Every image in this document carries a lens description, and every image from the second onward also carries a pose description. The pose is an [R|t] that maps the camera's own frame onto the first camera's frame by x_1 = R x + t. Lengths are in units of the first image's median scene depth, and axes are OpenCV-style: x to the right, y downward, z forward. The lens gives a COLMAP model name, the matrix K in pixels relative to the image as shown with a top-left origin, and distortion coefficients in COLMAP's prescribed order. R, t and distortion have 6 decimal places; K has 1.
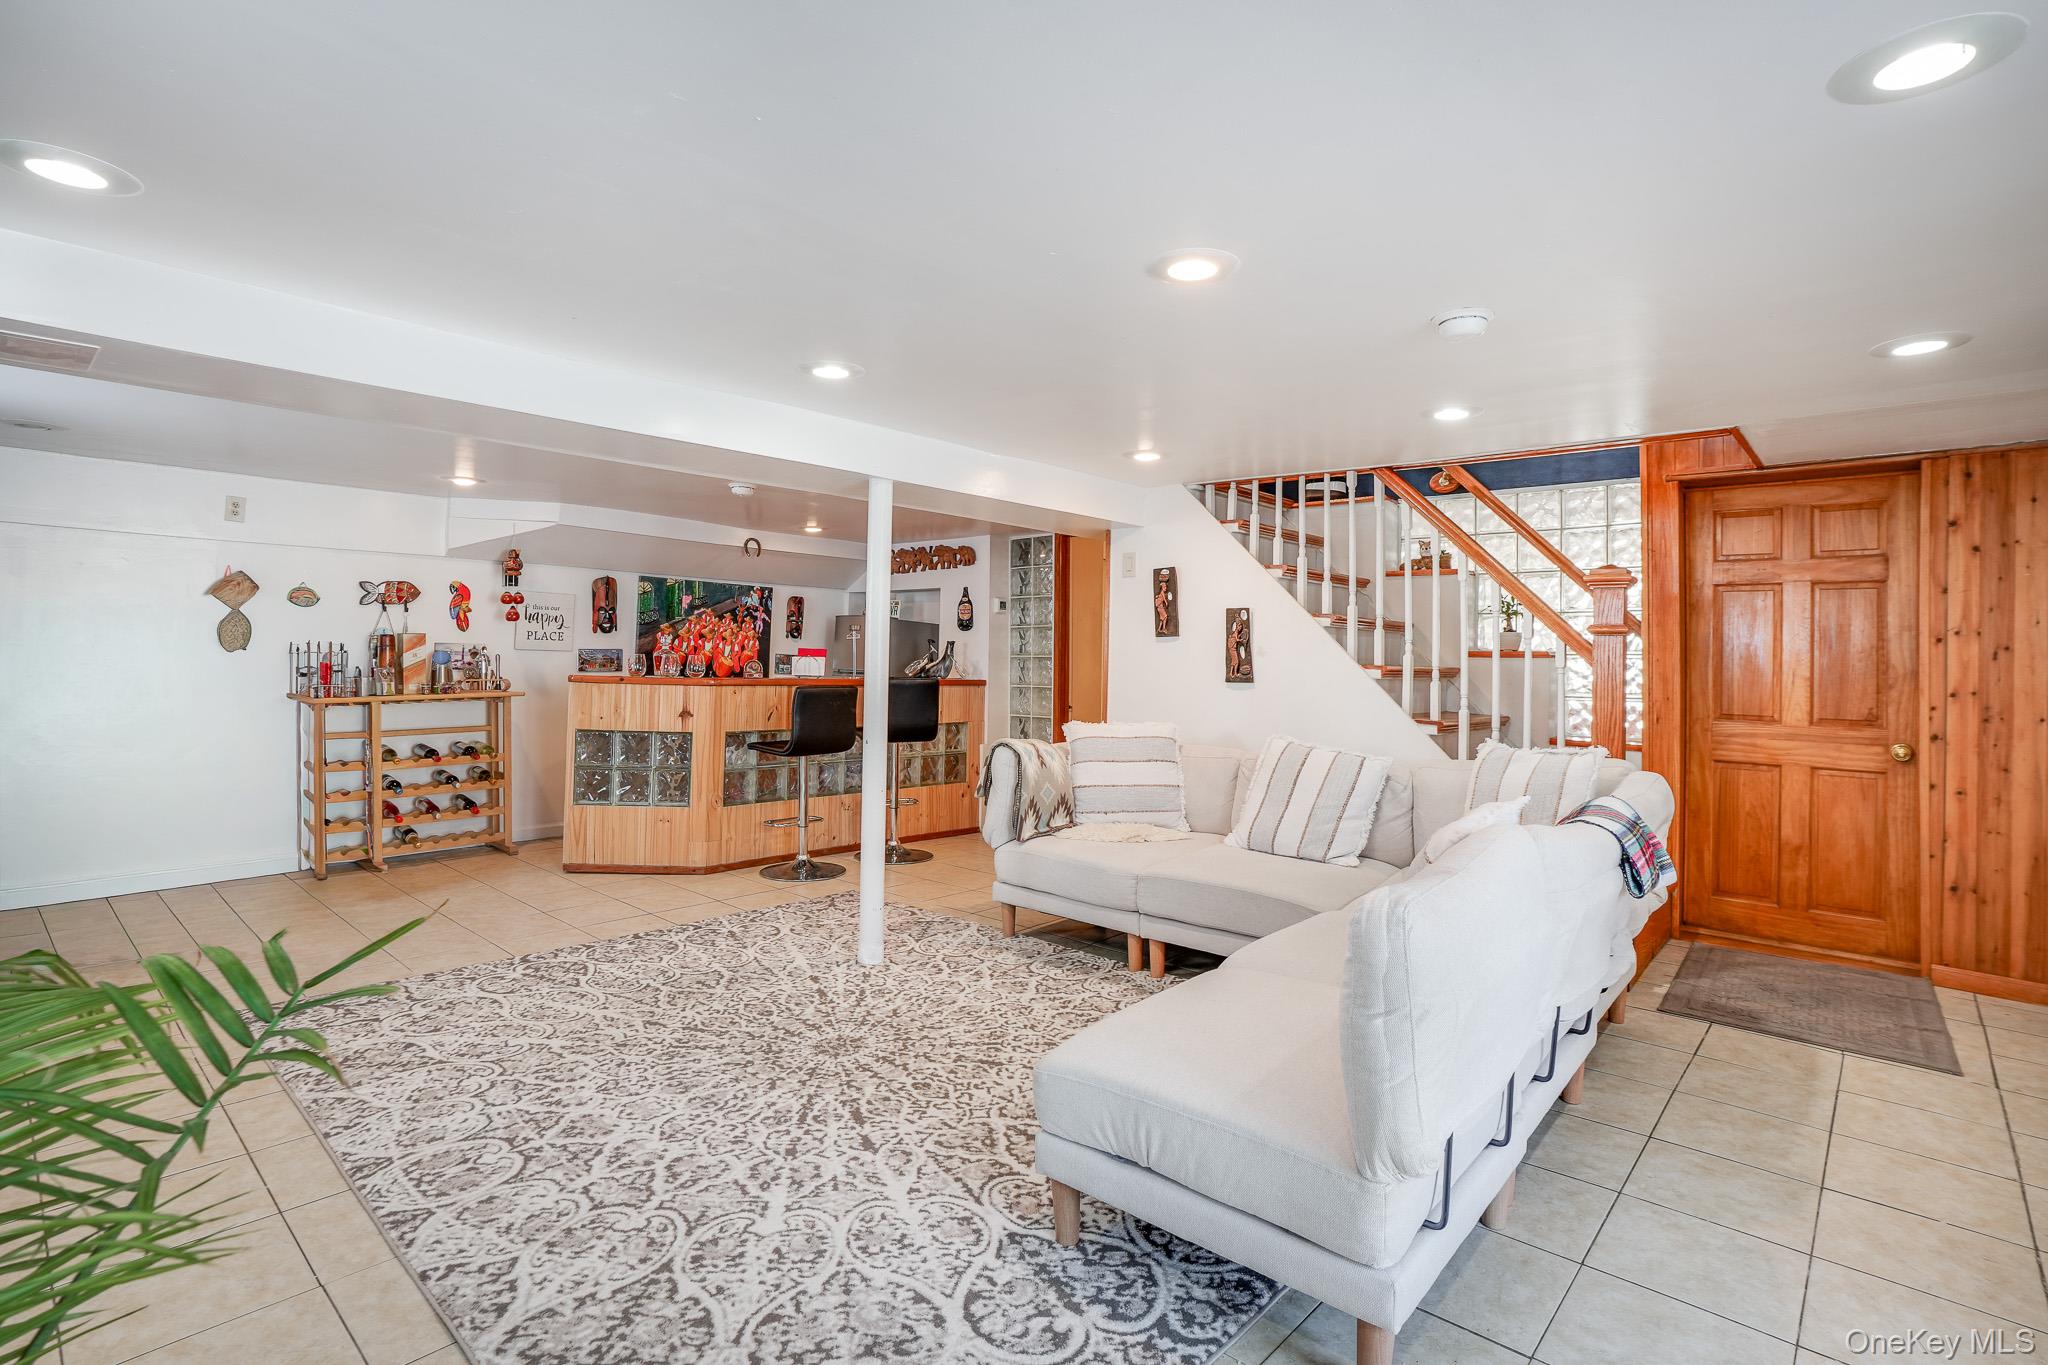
lens RADIAL K [[969.5, 0, 1023.5], [0, 969.5, 657.1], [0, 0, 1]] dist [-0.037723, 0.000891]
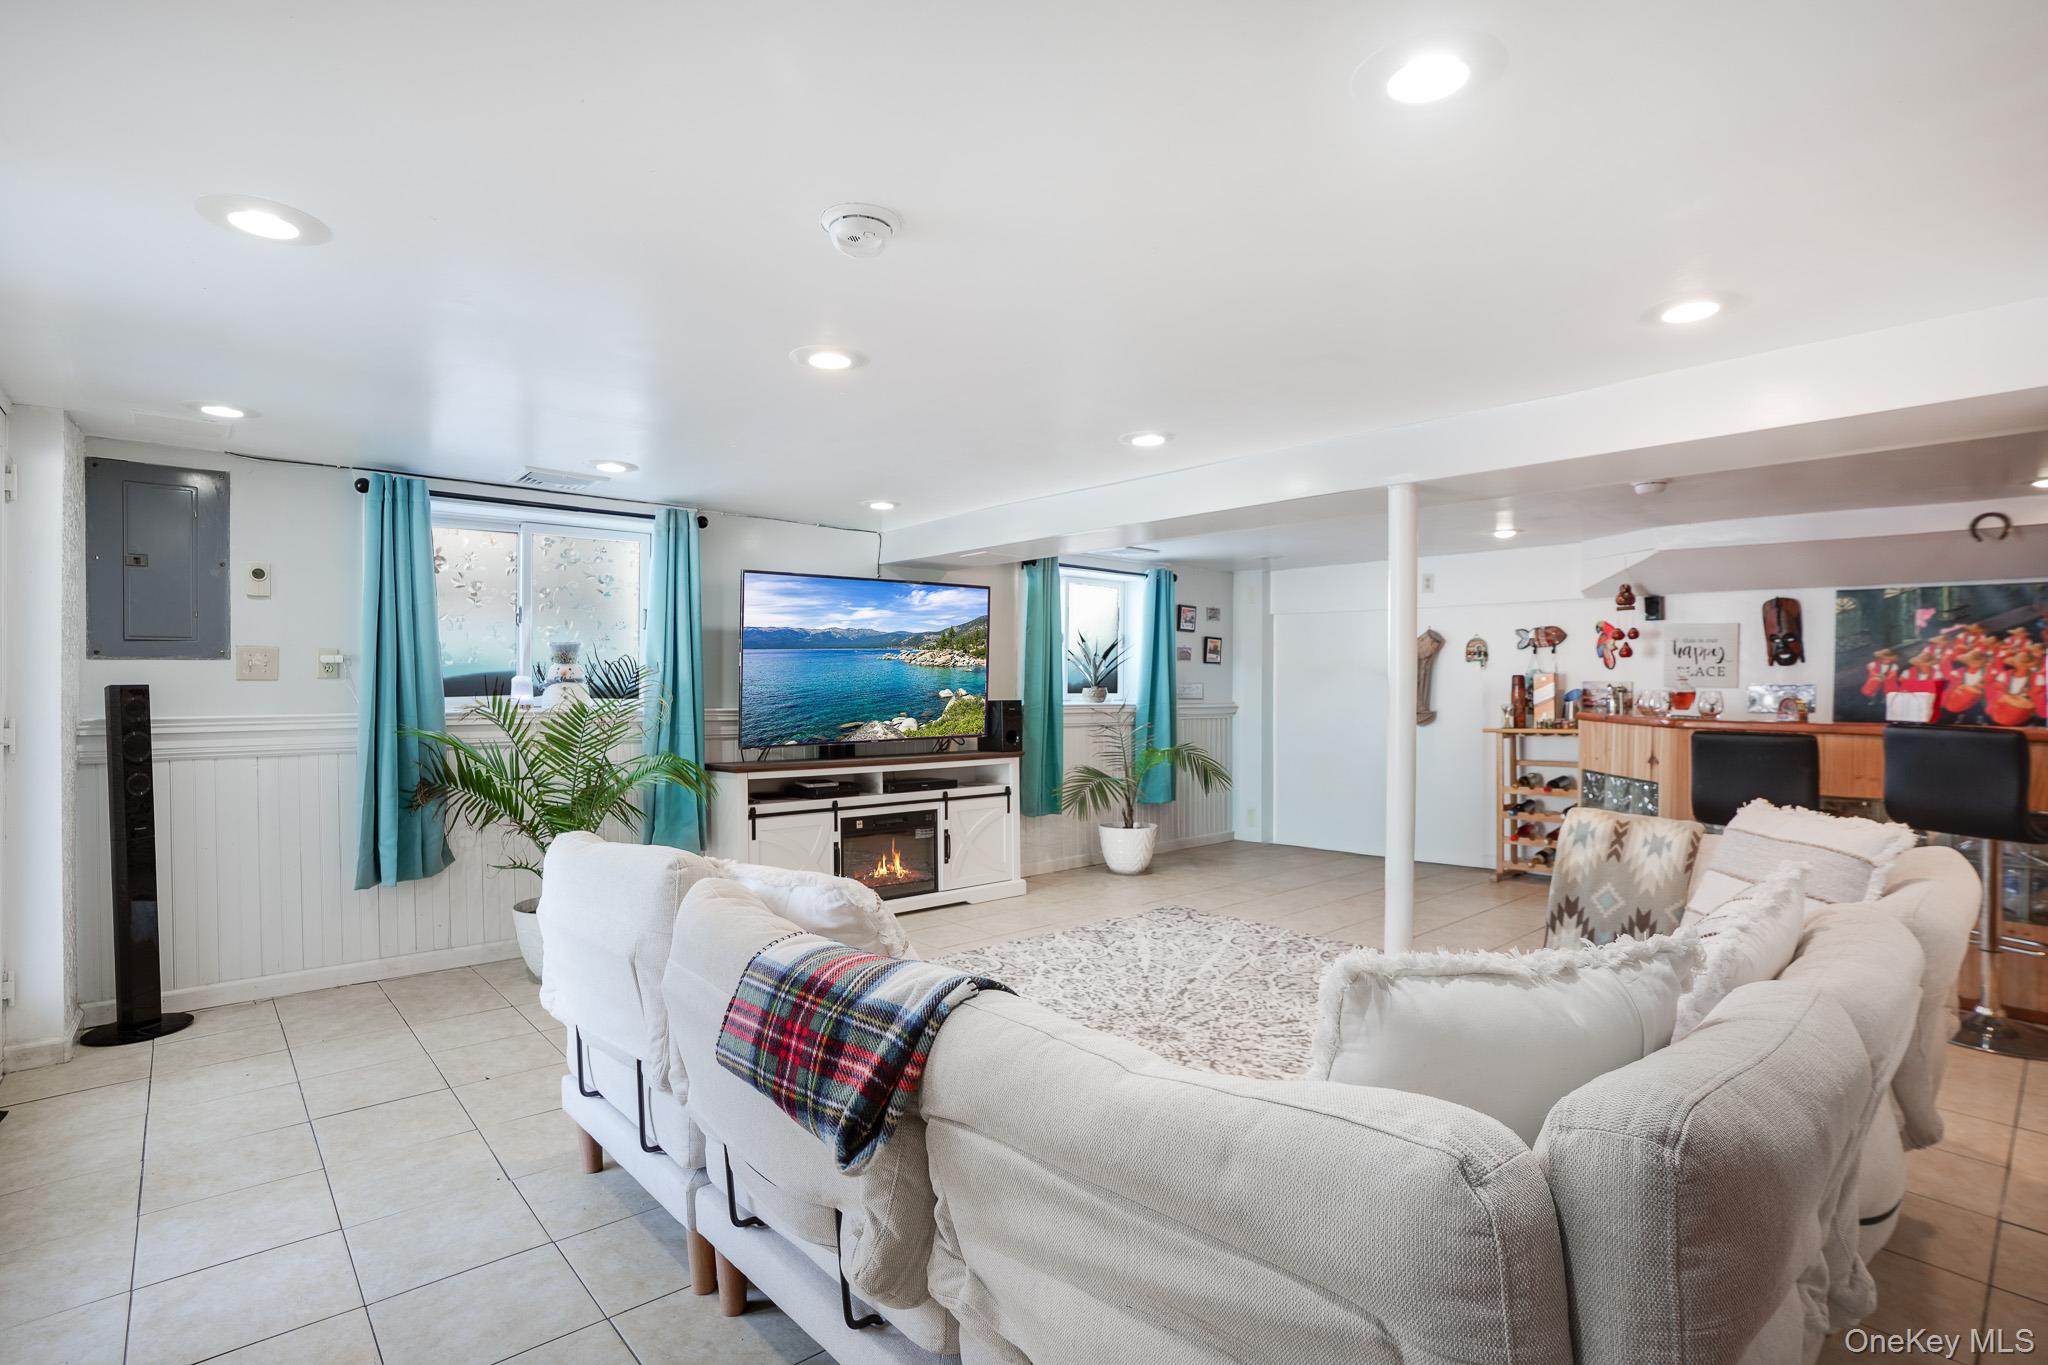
lens RADIAL K [[1024.0, 0, 1080.4], [0, 1024.0, 682.6], [0, 0, 1]] dist [-0.015153, 0.000481]
pose [[-0.064799, -0.015007, -0.997785, 0.958041], [-0.002727, 0.999886, -0.014862, 0.008337], [0.997895, 0.001758, -0.064832, 0.921632]]
